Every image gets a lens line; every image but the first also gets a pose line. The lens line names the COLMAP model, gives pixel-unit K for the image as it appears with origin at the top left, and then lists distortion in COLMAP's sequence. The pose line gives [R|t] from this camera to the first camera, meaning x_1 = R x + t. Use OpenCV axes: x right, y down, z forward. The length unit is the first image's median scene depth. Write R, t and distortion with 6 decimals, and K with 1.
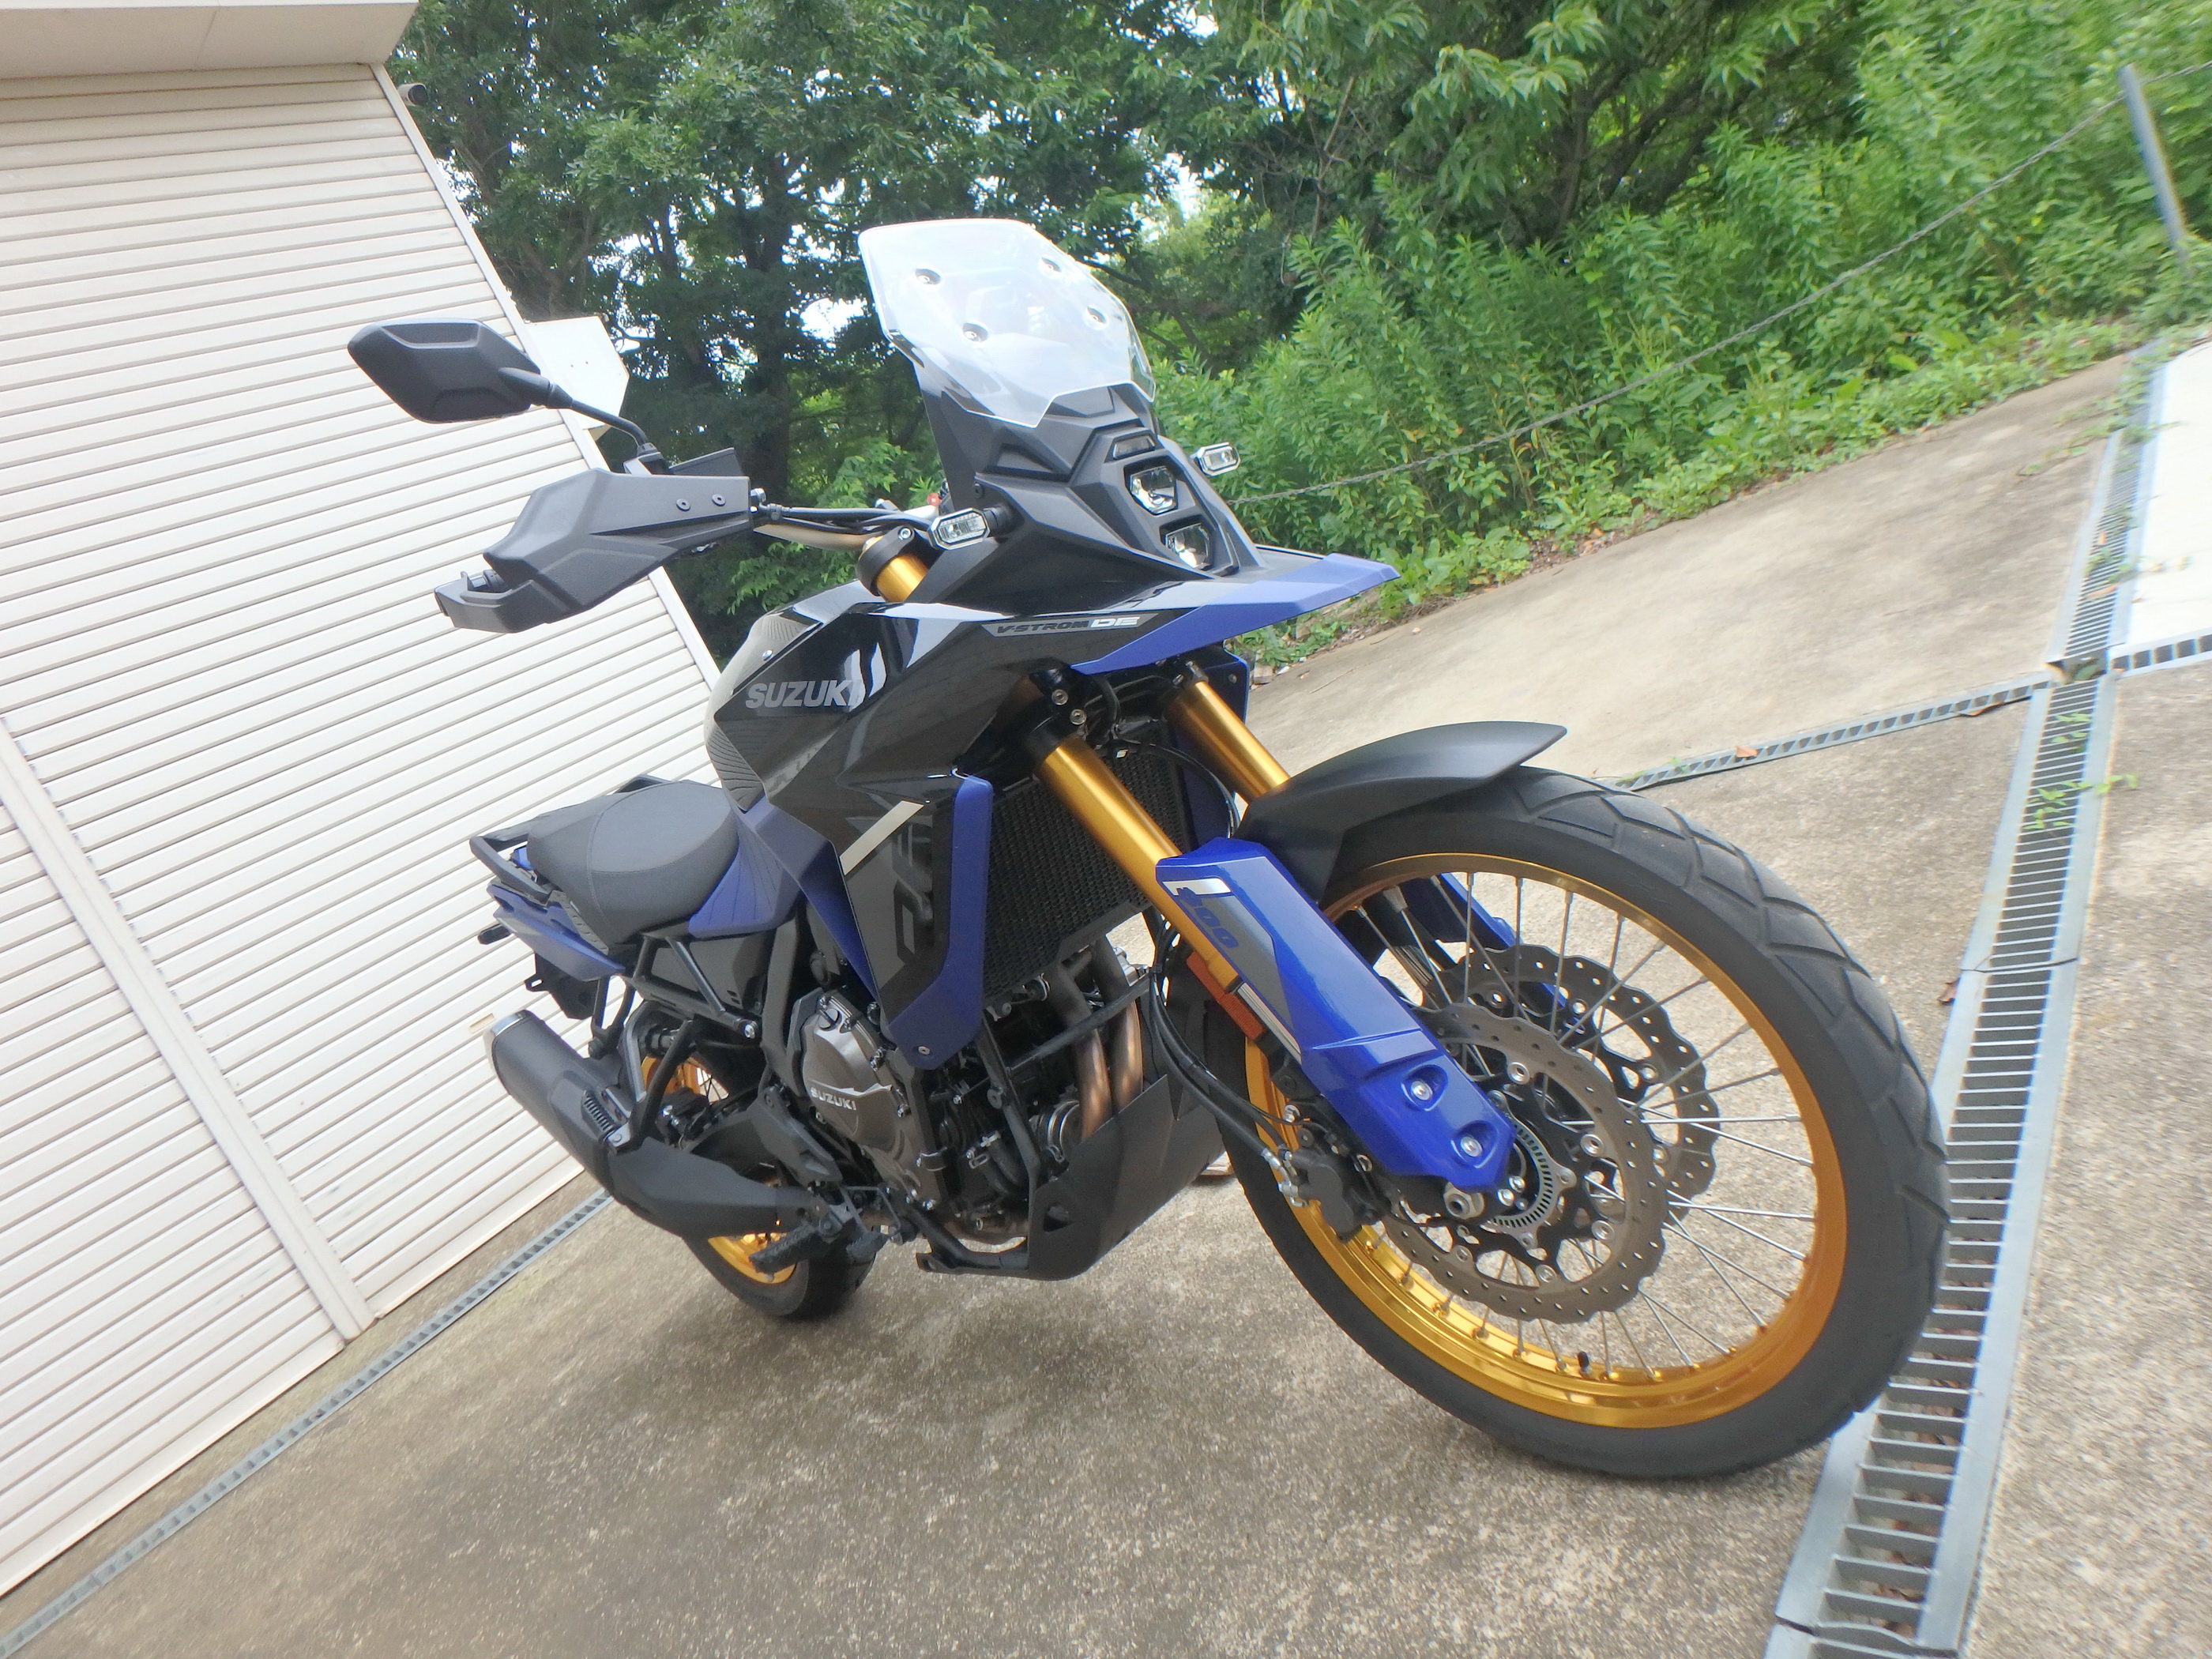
lens RADIAL K [[1364.1, 0, 1078.8], [0, 1364.1, 747.2], [0, 0, 1]] dist [-0.063803, 0.000431]
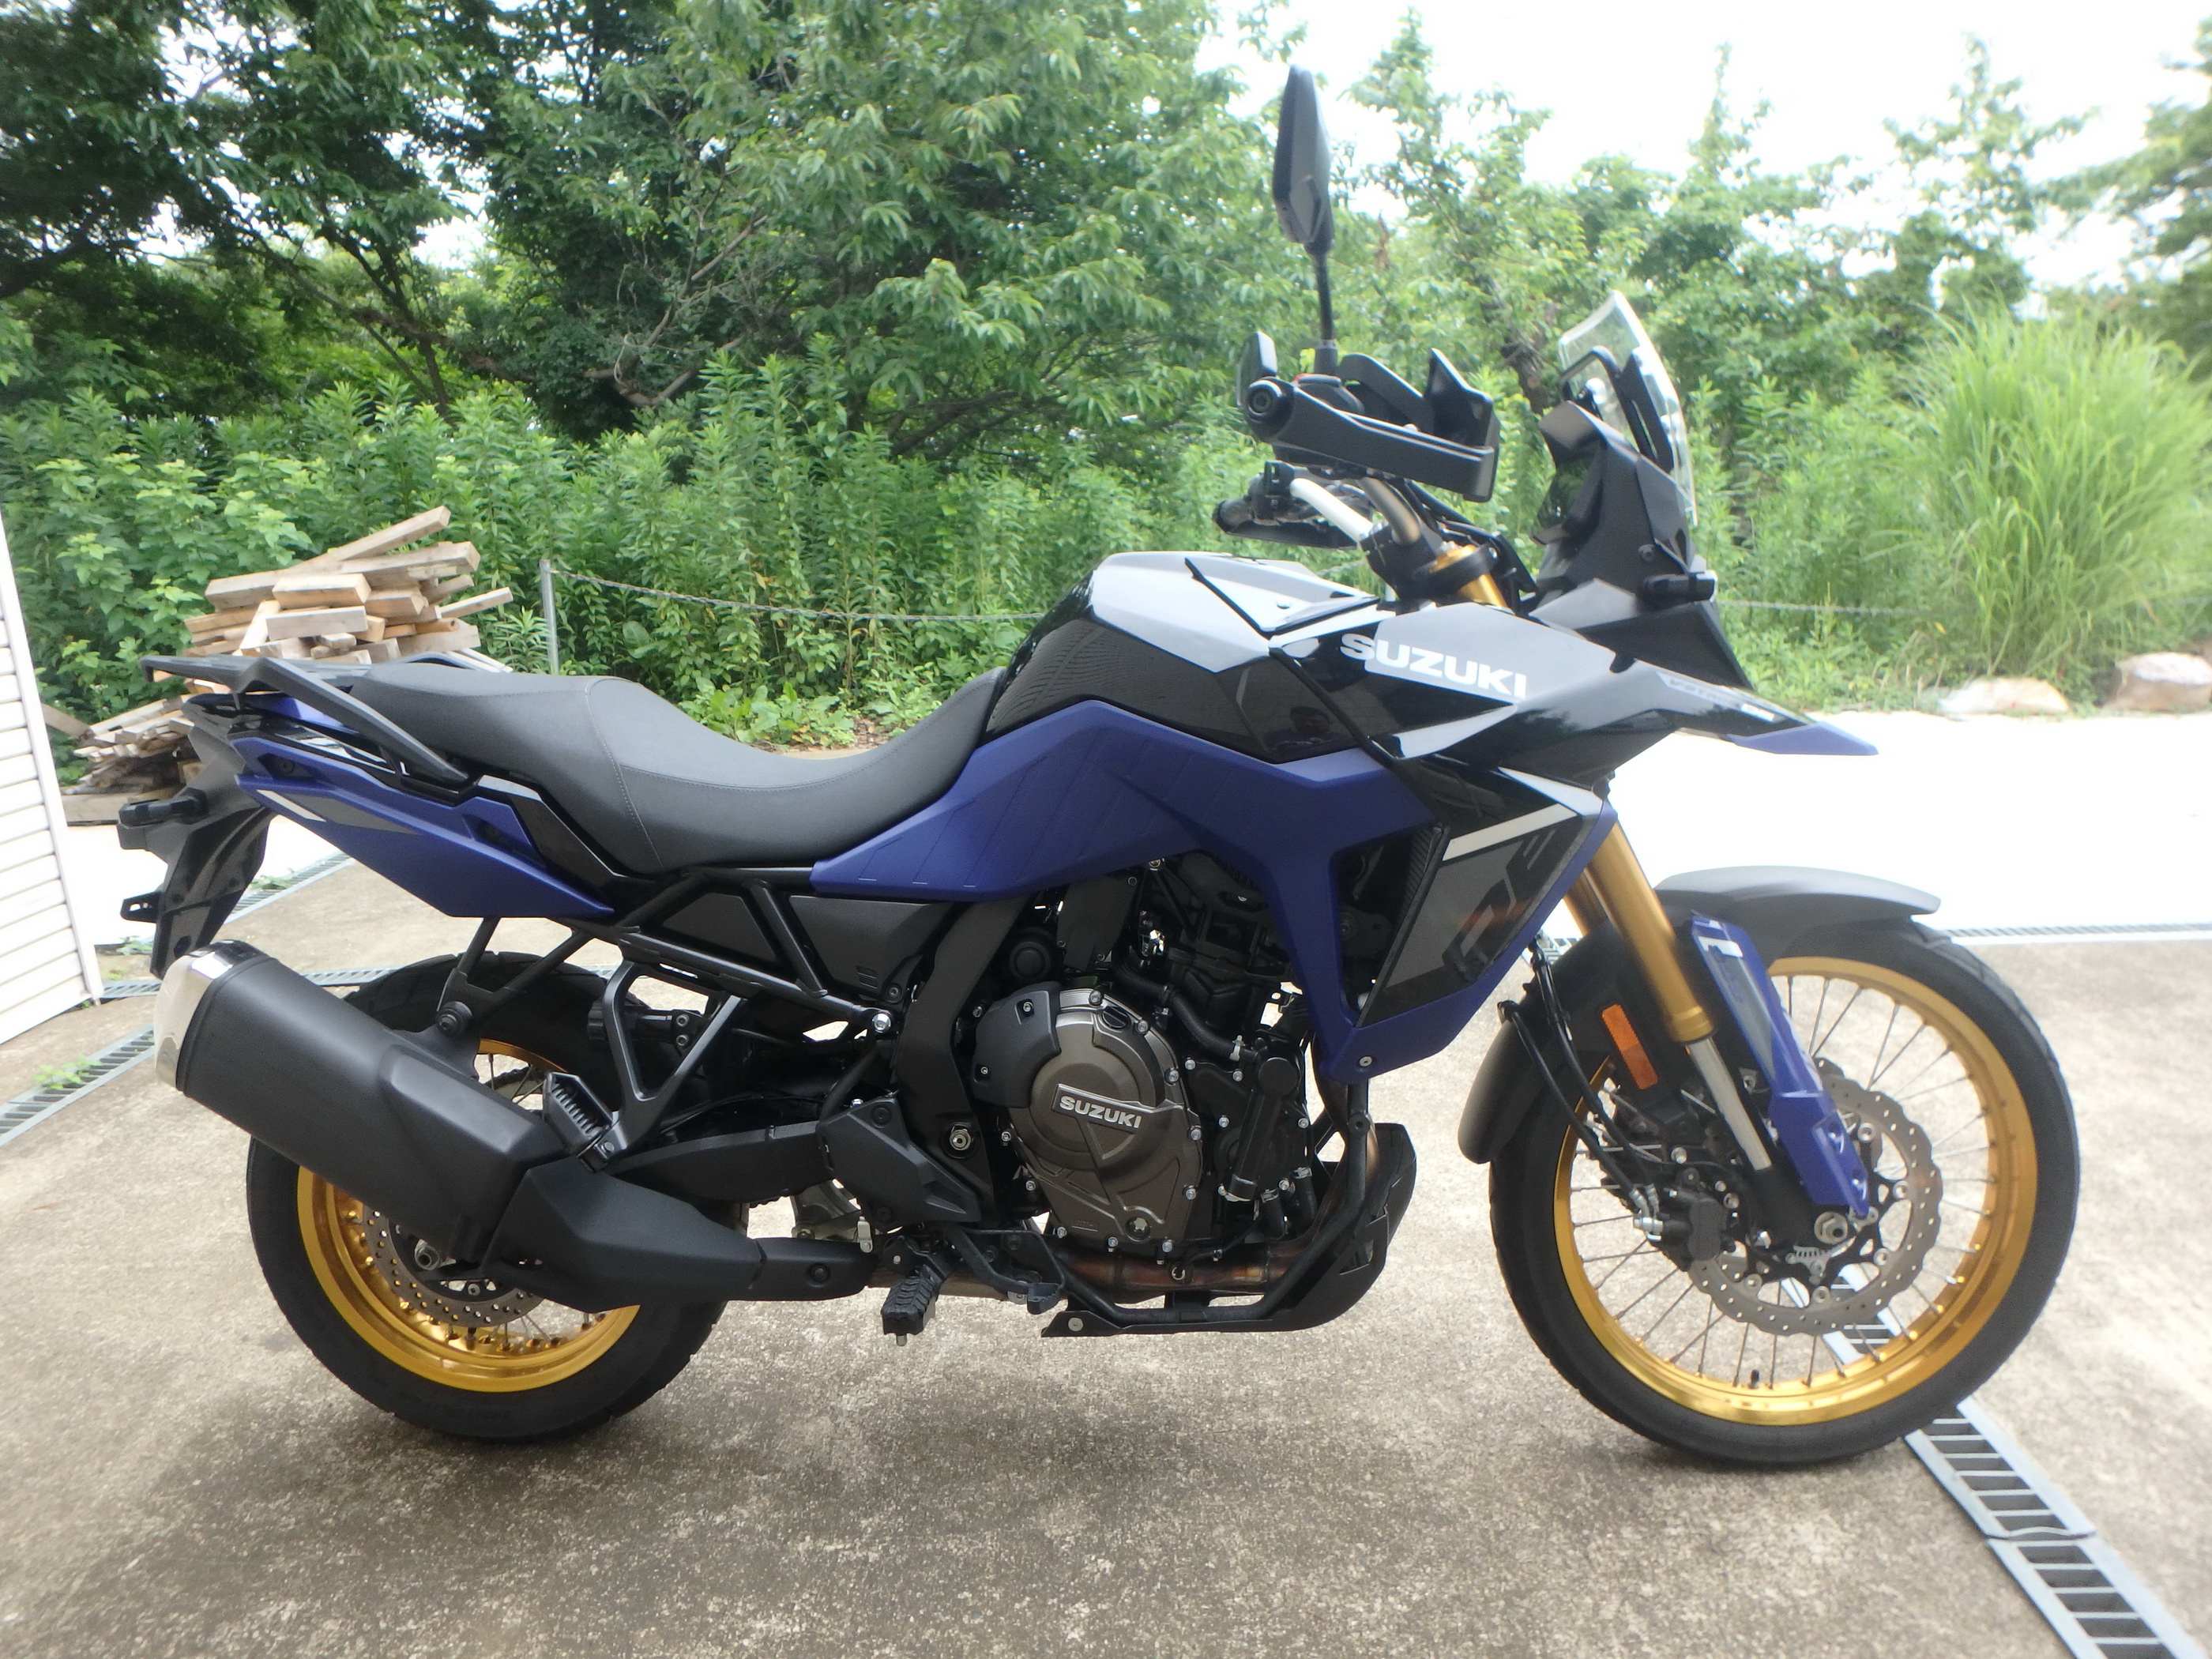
lens RADIAL K [[1333.1, 0, 1074.8], [0, 1333.1, 822.0], [0, 0, 1]] dist [-0.041945, 0.005466]
pose [[0.701740, 0.265204, 0.661232, -0.701197], [-0.211232, 0.963850, -0.162404, 0.197410], [-0.680398, -0.025708, 0.732392, 0.368110]]
